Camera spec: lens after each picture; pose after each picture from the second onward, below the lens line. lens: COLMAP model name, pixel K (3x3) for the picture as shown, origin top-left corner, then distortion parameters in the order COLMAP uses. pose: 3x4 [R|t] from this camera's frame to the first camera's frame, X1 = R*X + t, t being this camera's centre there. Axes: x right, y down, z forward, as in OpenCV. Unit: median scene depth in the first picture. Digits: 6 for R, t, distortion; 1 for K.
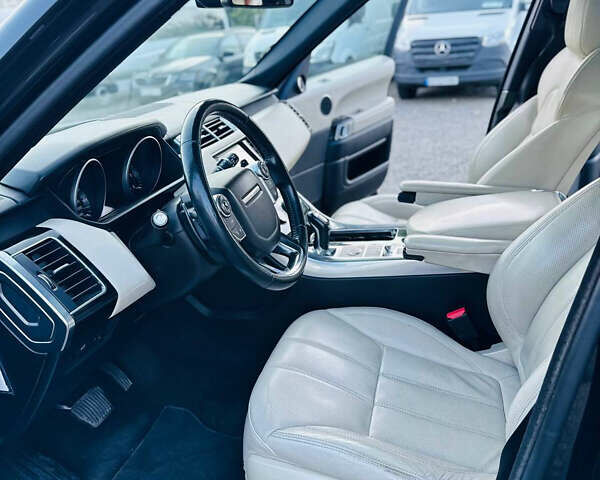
lens RADIAL K [[562.9, 0, 300.0], [0, 562.9, 240.0], [0, 0, 1]] dist [0.159426, -0.335679]
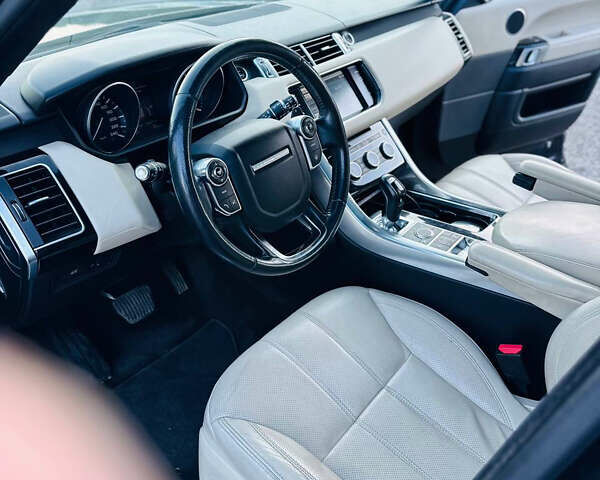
lens RADIAL K [[562.9, 0, 300.0], [0, 562.9, 240.0], [0, 0, 1]] dist [0.159426, -0.335679]
pose [[0.910110, 0.290252, -0.295725, 0.184138], [-0.221064, 0.943740, 0.245937, -0.140487], [0.350471, -0.158456, 0.923072, 0.150693]]
